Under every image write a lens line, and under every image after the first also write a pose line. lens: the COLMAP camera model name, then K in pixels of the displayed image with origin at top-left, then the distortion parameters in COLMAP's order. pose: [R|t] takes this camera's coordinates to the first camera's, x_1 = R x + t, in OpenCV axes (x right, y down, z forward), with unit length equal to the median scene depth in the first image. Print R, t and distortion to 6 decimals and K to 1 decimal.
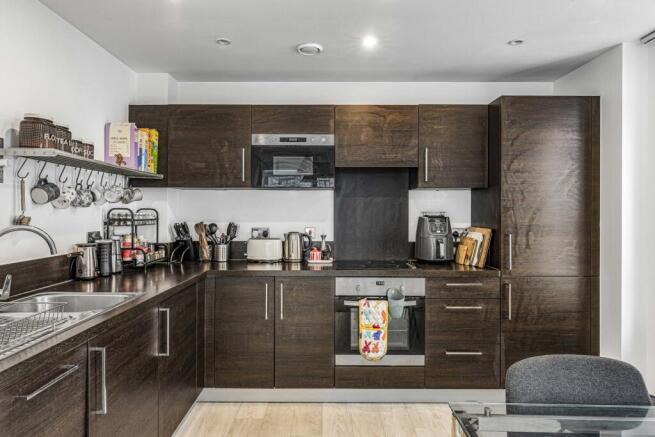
lens RADIAL K [[441.5, 0, 325.0], [0, 441.5, 216.2], [0, 0, 1]] dist [0.001819, 0.000081]
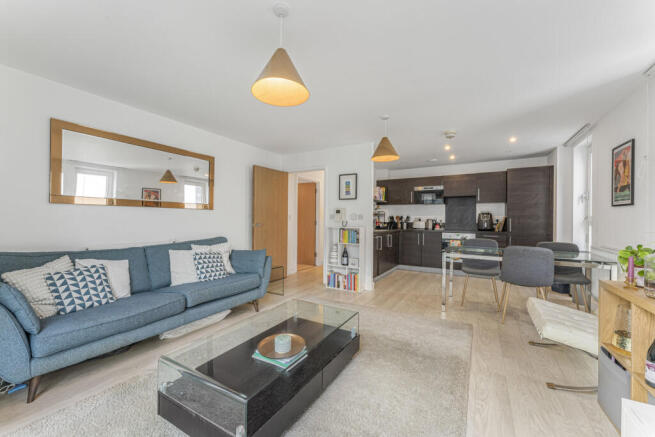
lens RADIAL K [[260.7, 0, 324.7], [0, 260.7, 218.3], [0, 0, 1]] dist [0.002473, 0.000087]
pose [[0.864764, 0.001138, -0.502177, 0.206752], [-0.007913, 0.999904, -0.011359, 0.059302], [0.502116, 0.013797, 0.864690, -0.892594]]
